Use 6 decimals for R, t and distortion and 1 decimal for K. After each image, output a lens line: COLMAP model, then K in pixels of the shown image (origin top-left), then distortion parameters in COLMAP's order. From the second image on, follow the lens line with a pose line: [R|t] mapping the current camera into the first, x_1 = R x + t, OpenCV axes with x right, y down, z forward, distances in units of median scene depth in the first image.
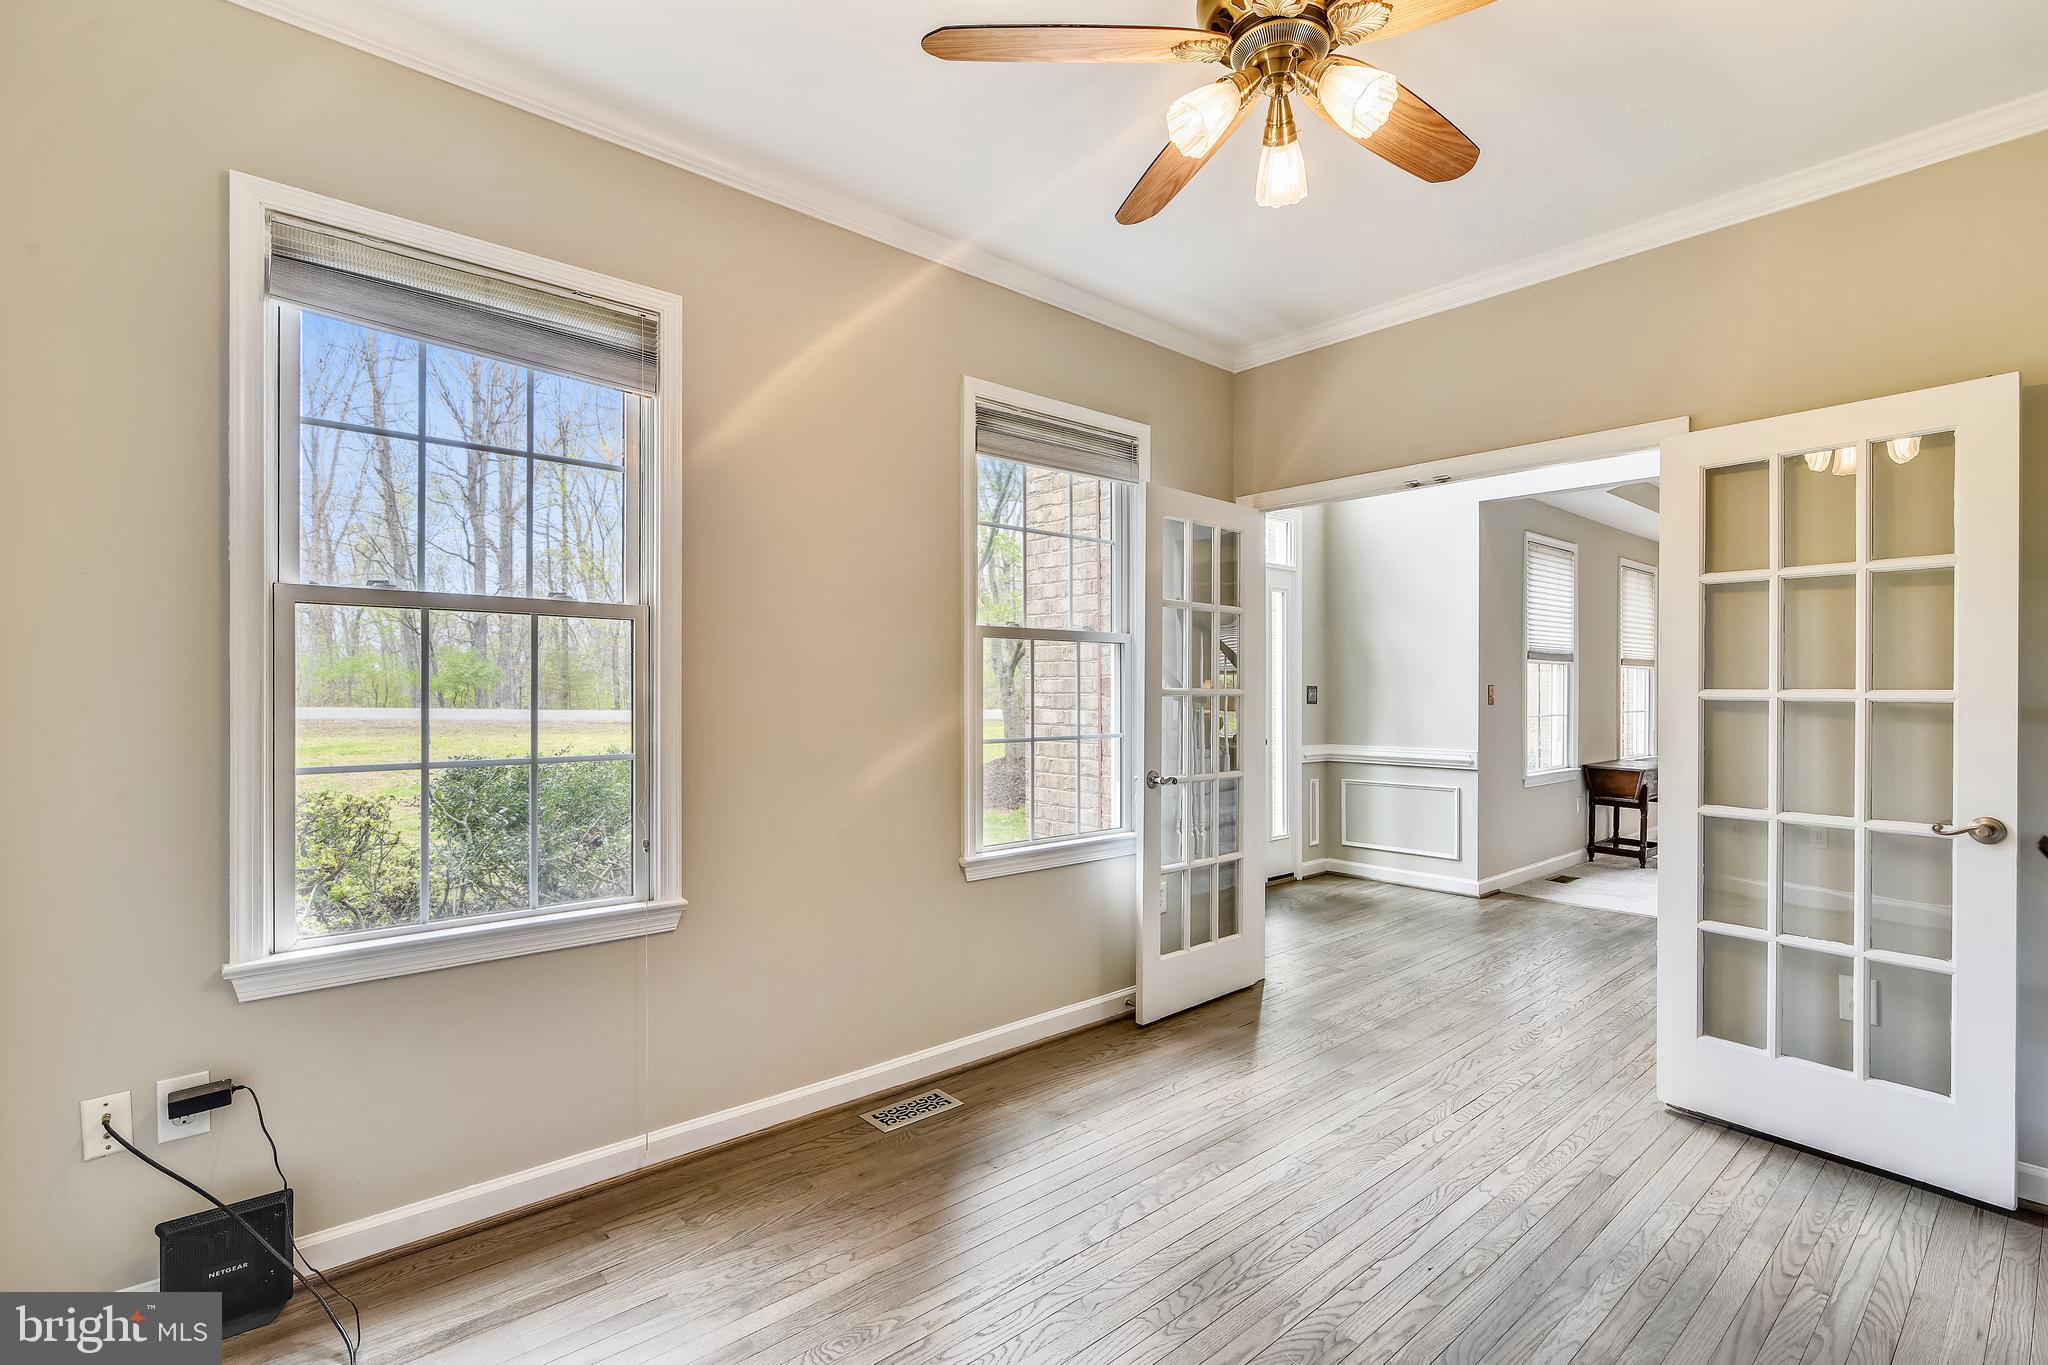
lens RADIAL K [[959.4, 0, 999.1], [0, 959.4, 692.3], [0, 0, 1]] dist [0.000562, -0.000191]
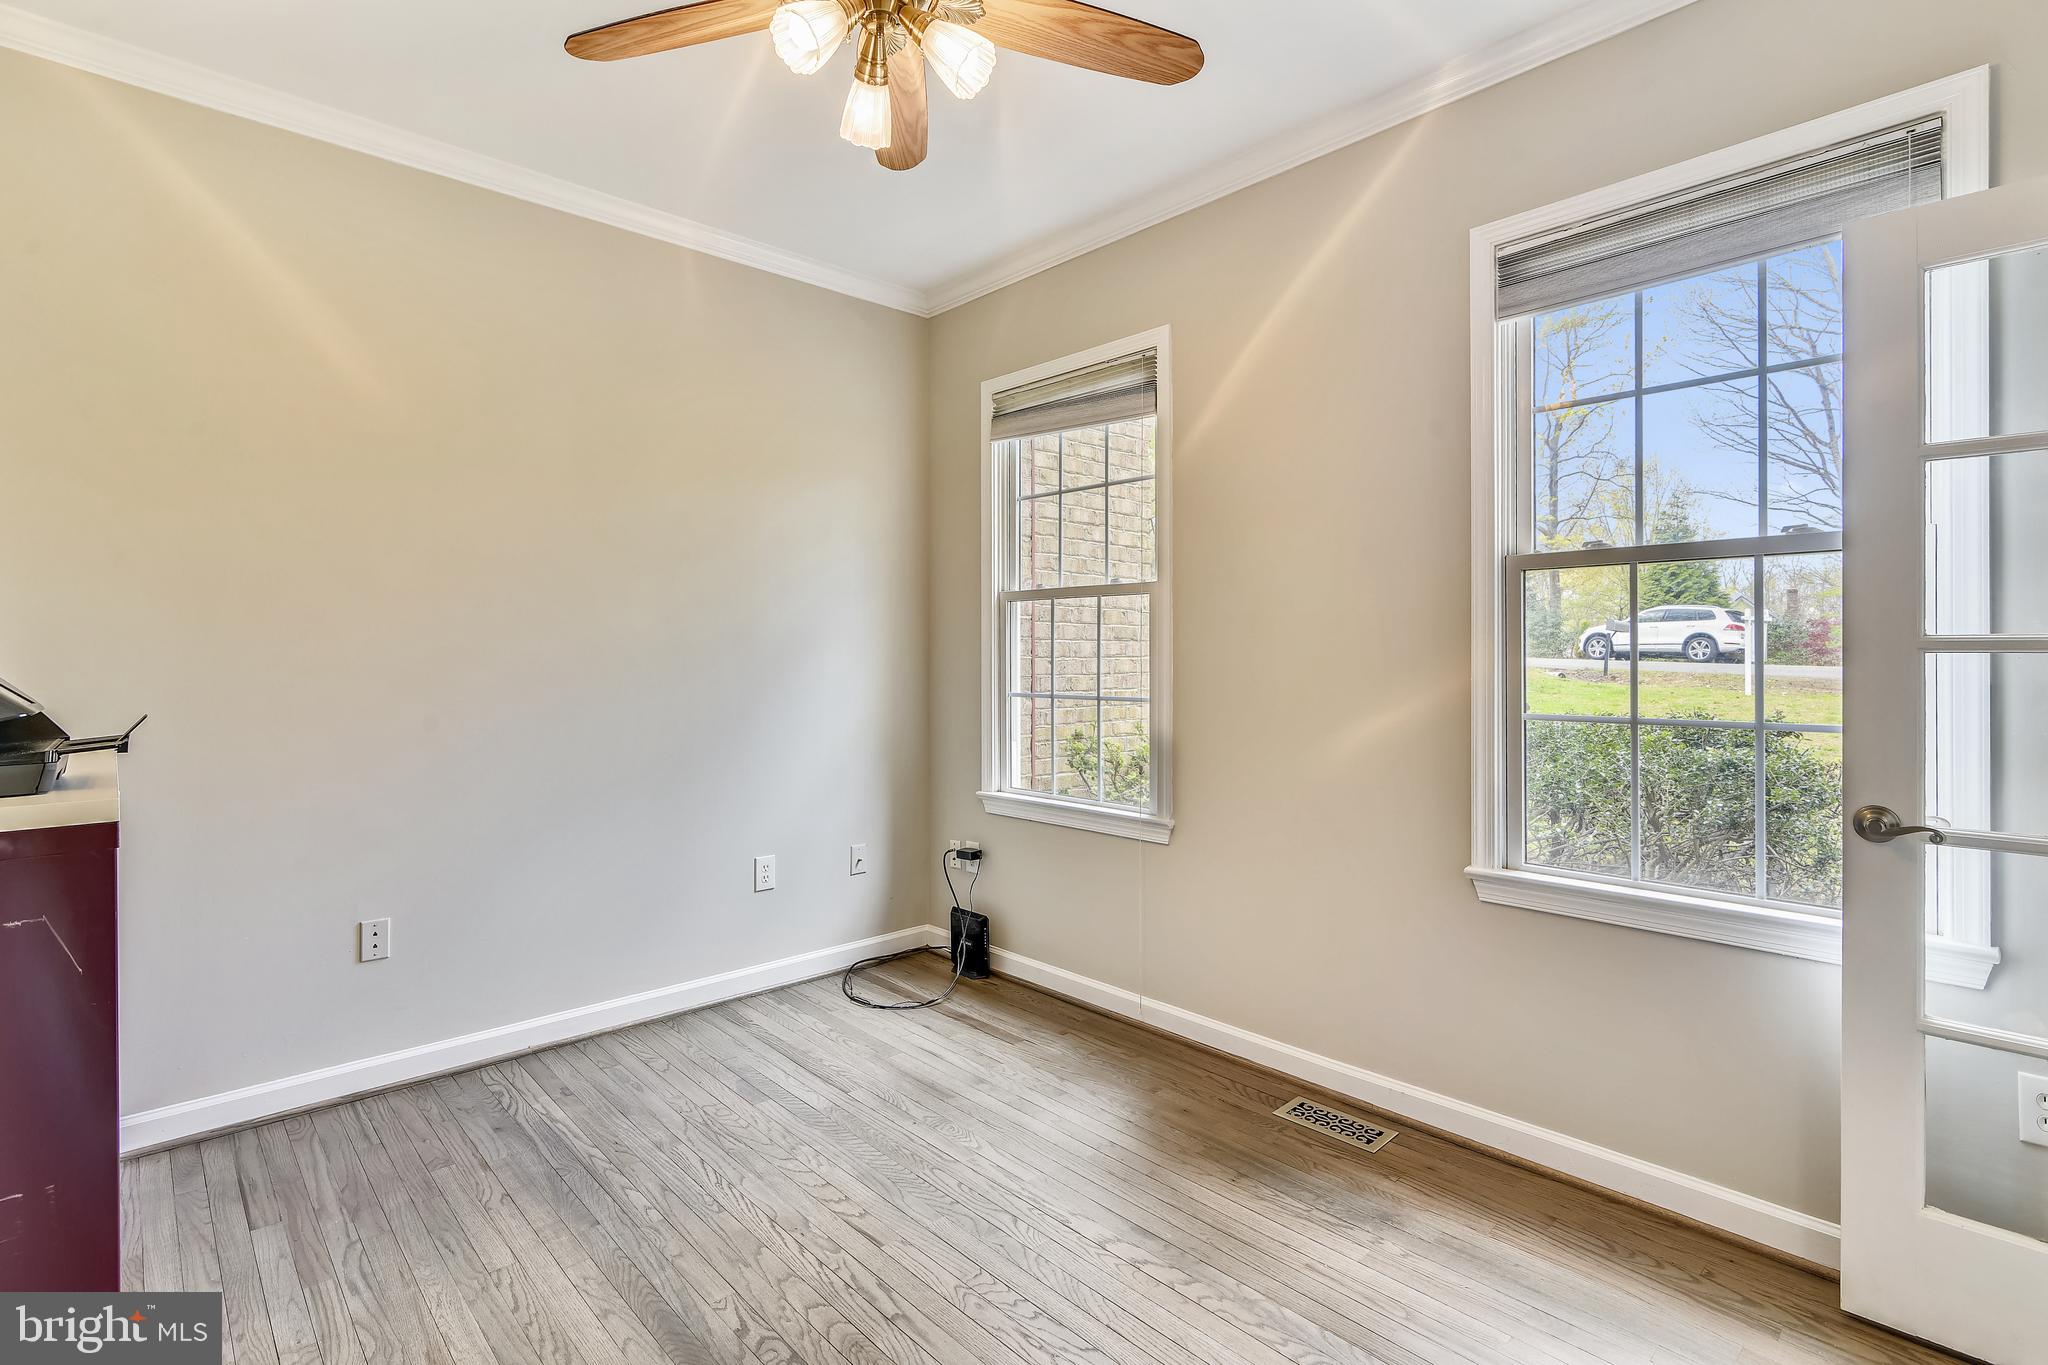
lens RADIAL K [[954.7, 0, 1000.9], [0, 954.7, 644.1], [0, 0, 1]] dist [-0.002873, -0.000195]
pose [[0.035292, -0.007594, -0.999348, 0.862428], [0.005106, 0.999959, -0.007418, 0.000653], [0.999364, -0.004840, 0.035330, 0.739581]]
